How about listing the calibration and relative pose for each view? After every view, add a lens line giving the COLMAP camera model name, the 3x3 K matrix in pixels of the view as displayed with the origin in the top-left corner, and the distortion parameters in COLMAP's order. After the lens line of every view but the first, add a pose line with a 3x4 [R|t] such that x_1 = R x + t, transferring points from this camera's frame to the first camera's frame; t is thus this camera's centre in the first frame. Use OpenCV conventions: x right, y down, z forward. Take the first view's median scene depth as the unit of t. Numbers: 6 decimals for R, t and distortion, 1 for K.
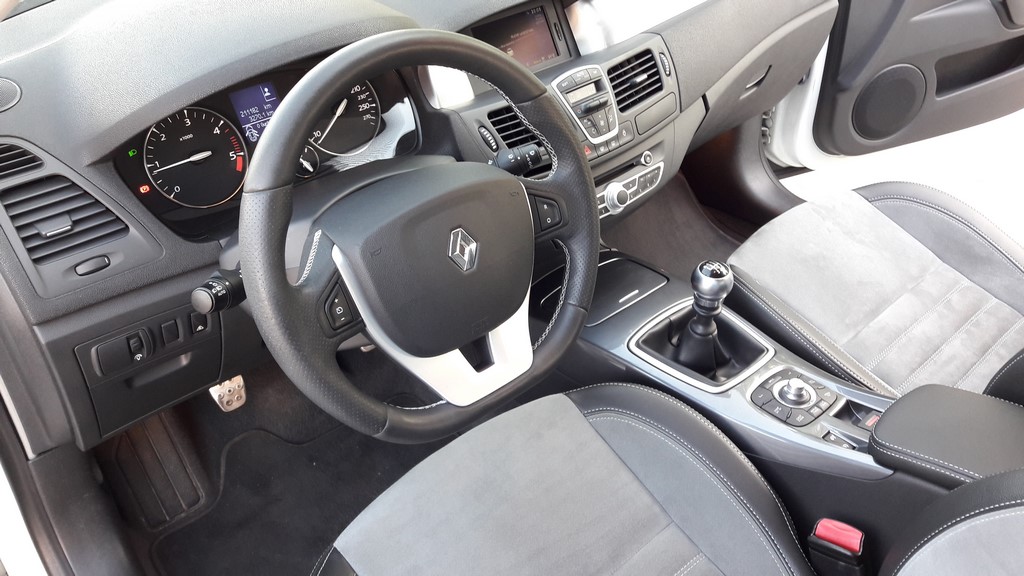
lens RADIAL K [[834.9, 0, 512.7], [0, 834.9, 292.3], [0, 0, 1]] dist [0.150180, -0.355675]
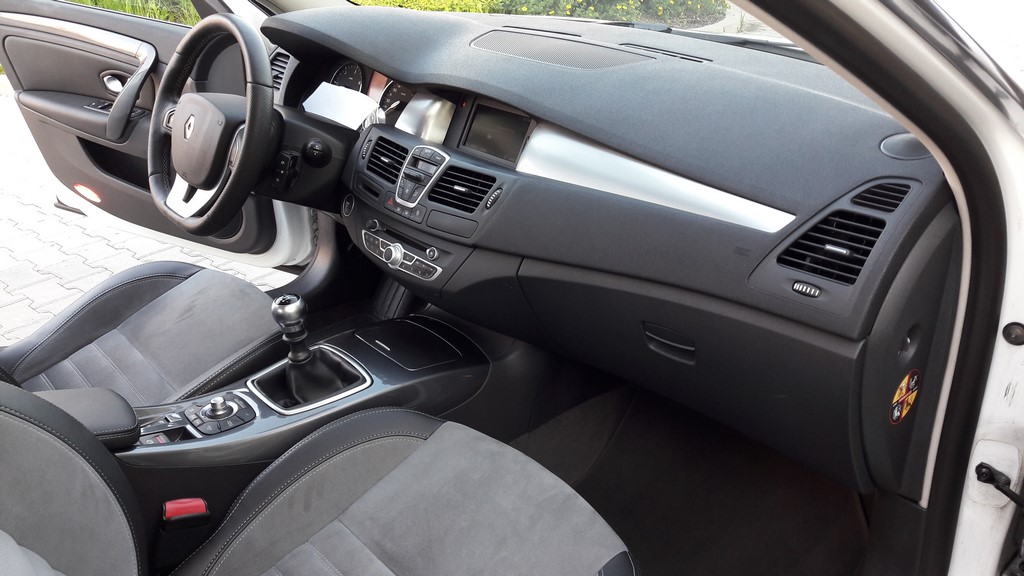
lens RADIAL K [[834.9, 0, 512.7], [0, 834.9, 292.3], [0, 0, 1]] dist [0.150180, -0.355675]
pose [[-0.003304, 0.462314, -0.886710, 1.202298], [-0.587093, 0.716914, 0.375973, -0.623440], [0.809513, 0.521824, 0.269053, 0.876676]]
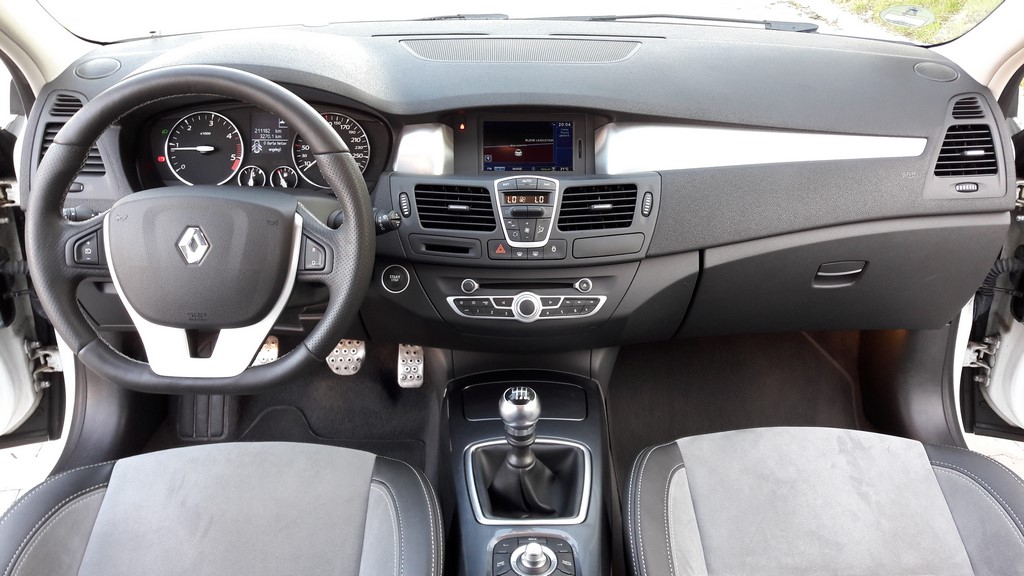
lens RADIAL K [[834.9, 0, 512.7], [0, 834.9, 292.3], [0, 0, 1]] dist [0.150180, -0.355675]
pose [[0.765367, 0.326136, -0.554841, 0.676763], [-0.406756, 0.913213, -0.024307, -0.101003], [0.498761, 0.244289, 0.831601, 0.168239]]
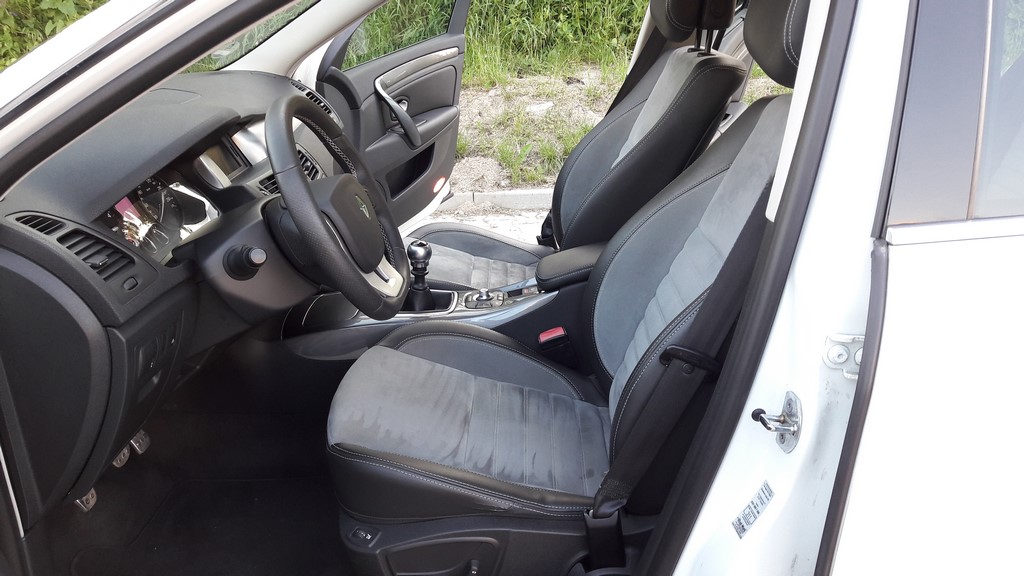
lens RADIAL K [[827.8, 0, 512.9], [0, 827.8, 301.5], [0, 0, 1]] dist [0.180545, -0.412606]
pose [[0.670938, -0.270763, 0.690311, -0.758406], [0.452103, 0.887271, -0.091397, 0.291686], [-0.587746, 0.373414, 0.717716, -0.237224]]
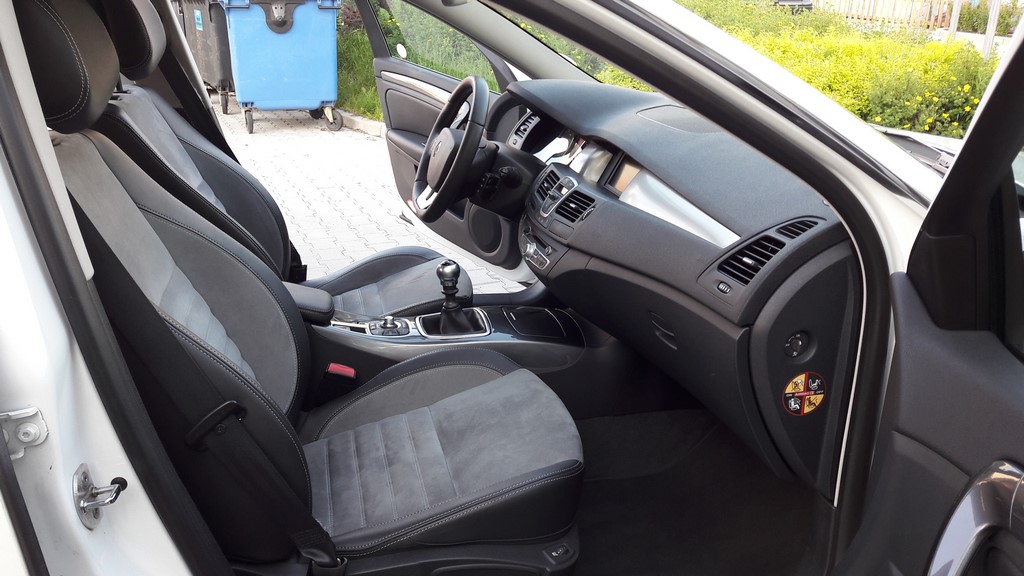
lens RADIAL K [[827.8, 0, 512.9], [0, 827.8, 301.5], [0, 0, 1]] dist [0.180545, -0.412606]
pose [[-0.465816, 0.318824, -0.825450, 1.503164], [-0.538306, 0.638272, 0.550304, -0.921641], [0.702312, 0.700685, -0.125693, 1.280639]]
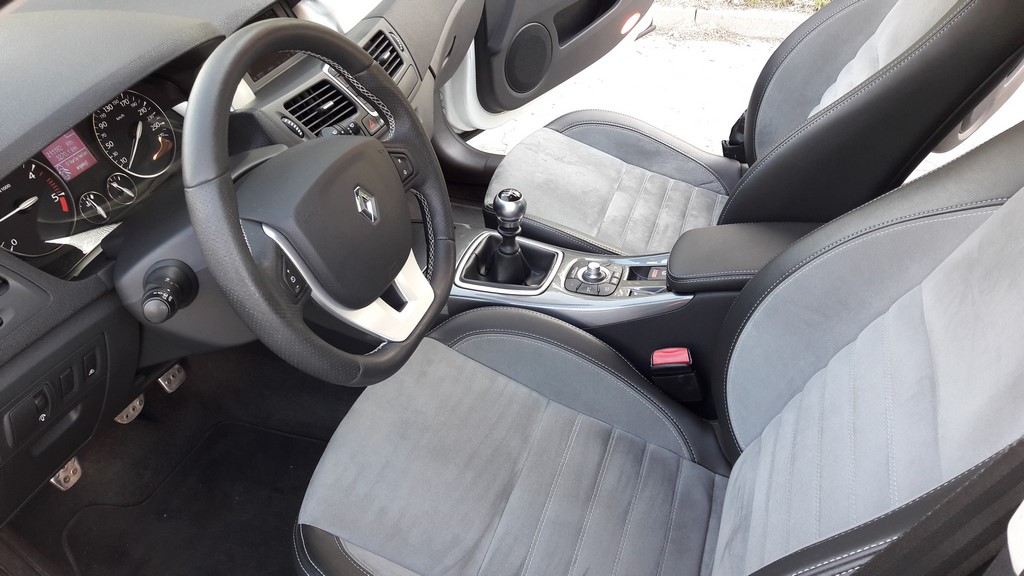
lens RADIAL K [[827.8, 0, 512.9], [0, 827.8, 301.5], [0, 0, 1]] dist [0.180545, -0.412606]
pose [[0.862003, -0.300371, 0.408324, -0.270125], [0.305018, 0.950730, 0.055460, 0.049858], [-0.404865, 0.076739, 0.911151, -0.066467]]
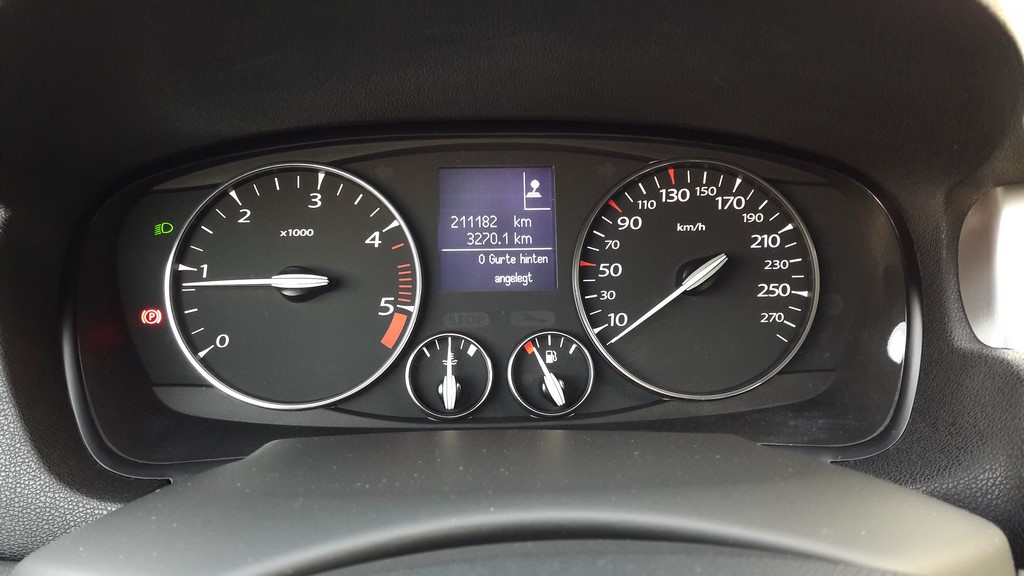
lens RADIAL K [[830.9, 0, 514.5], [0, 830.9, 298.4], [0, 0, 1]] dist [0.261787, -0.711866]
pose [[0.783398, 0.242903, -0.572089, -0.049747], [-0.385070, 0.912209, -0.139985, -0.115826], [0.487862, 0.329958, 0.808157, 0.618317]]
